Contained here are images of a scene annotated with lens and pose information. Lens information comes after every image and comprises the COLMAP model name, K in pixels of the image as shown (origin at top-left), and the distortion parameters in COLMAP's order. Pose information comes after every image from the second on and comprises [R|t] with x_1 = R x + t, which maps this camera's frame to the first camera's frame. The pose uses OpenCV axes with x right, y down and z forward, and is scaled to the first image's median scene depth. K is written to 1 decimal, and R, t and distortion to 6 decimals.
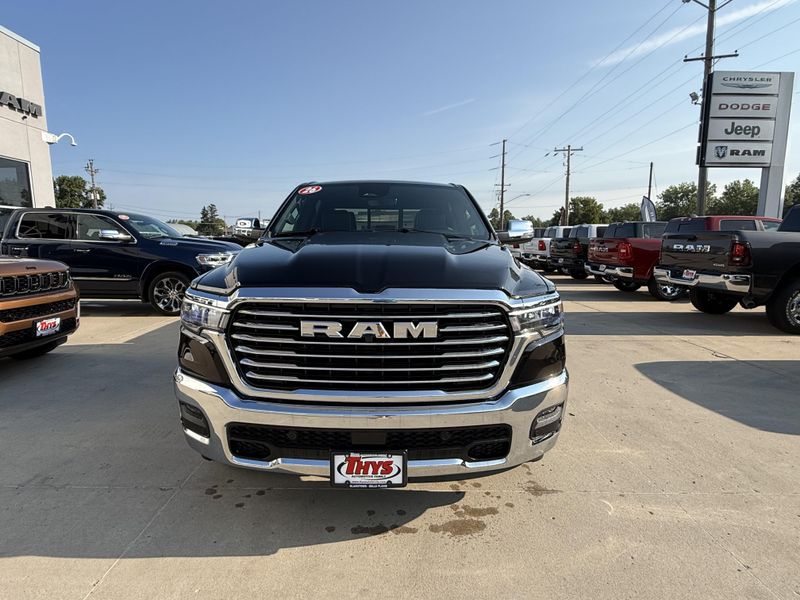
lens RADIAL K [[417.2, 0, 401.2], [0, 417.2, 298.6], [0, 0, 1]] dist [-0.000759, 0.000334]
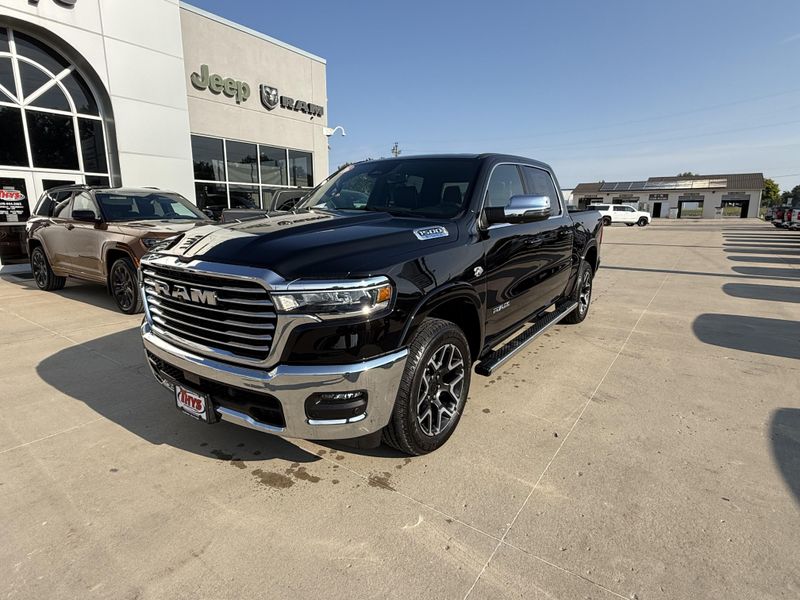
lens RADIAL K [[417.2, 0, 401.2], [0, 417.2, 298.6], [0, 0, 1]] dist [-0.000759, 0.000334]
pose [[0.830395, 0.119336, -0.544246, 0.834163], [-0.083422, 0.992413, 0.090323, -0.053718], [0.550895, -0.029602, 0.834049, 0.230041]]
